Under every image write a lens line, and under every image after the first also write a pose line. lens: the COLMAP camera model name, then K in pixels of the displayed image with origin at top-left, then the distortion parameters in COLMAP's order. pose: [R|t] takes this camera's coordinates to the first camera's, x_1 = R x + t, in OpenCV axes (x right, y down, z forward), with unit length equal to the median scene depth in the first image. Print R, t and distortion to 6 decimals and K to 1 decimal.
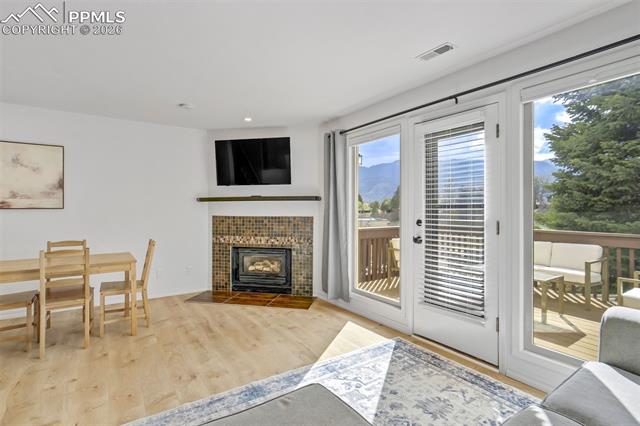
lens RADIAL K [[317.7, 0, 322.0], [0, 317.7, 210.4], [0, 0, 1]] dist [-0.012385, 0.012478]
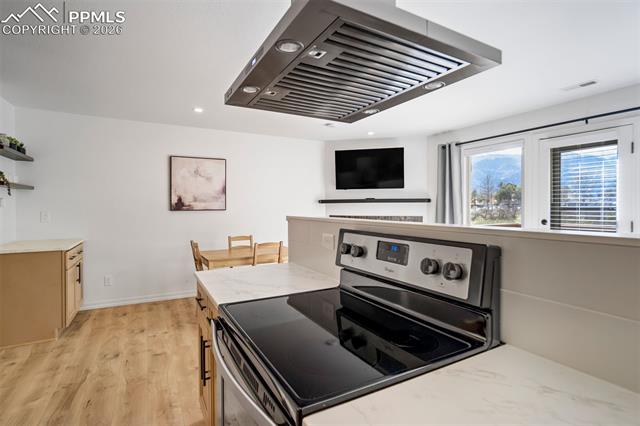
lens RADIAL K [[317.7, 0, 325.8], [0, 317.7, 211.0], [0, 0, 1]] dist [-0.012385, 0.012478]
pose [[0.996793, -0.000851, -0.080014, -0.335208], [0.001586, 0.999957, 0.009117, -0.012136], [0.080003, -0.009215, 0.996752, -0.205351]]
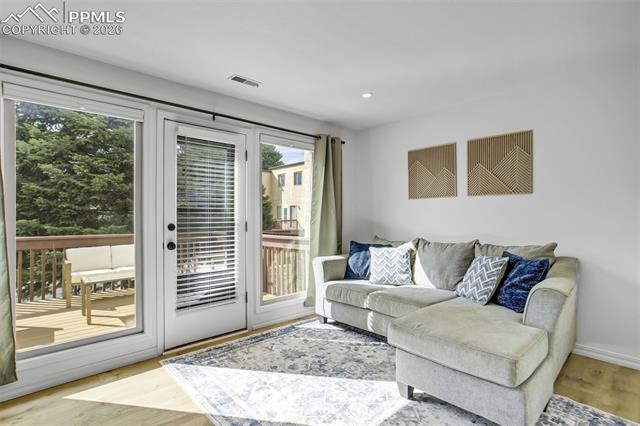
lens RADIAL K [[317.7, 0, 321.6], [0, 317.7, 215.7], [0, 0, 1]] dist [-0.012385, 0.012478]
pose [[-0.142855, 0.001687, 0.989742, -0.542695], [0.008129, 0.999967, -0.000531, 0.007569], [-0.989710, 0.007970, -0.142864, 0.556896]]
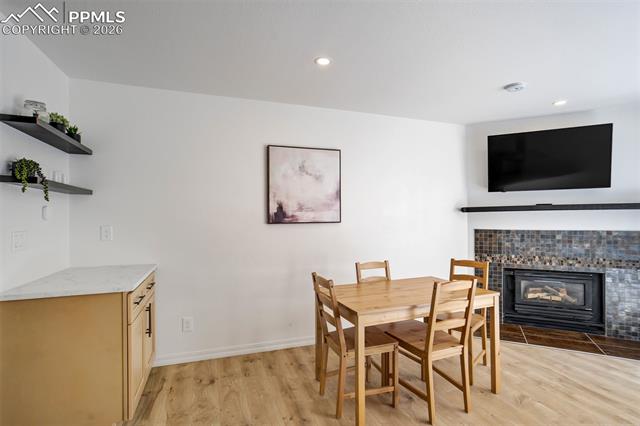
lens RADIAL K [[317.7, 0, 331.5], [0, 317.7, 219.7], [0, 0, 1]] dist [-0.012385, 0.012478]
pose [[0.973657, -0.005362, -0.227953, -0.653719], [0.006085, 0.999978, 0.002468, -0.014882], [0.227935, -0.003790, 0.973669, 0.153000]]
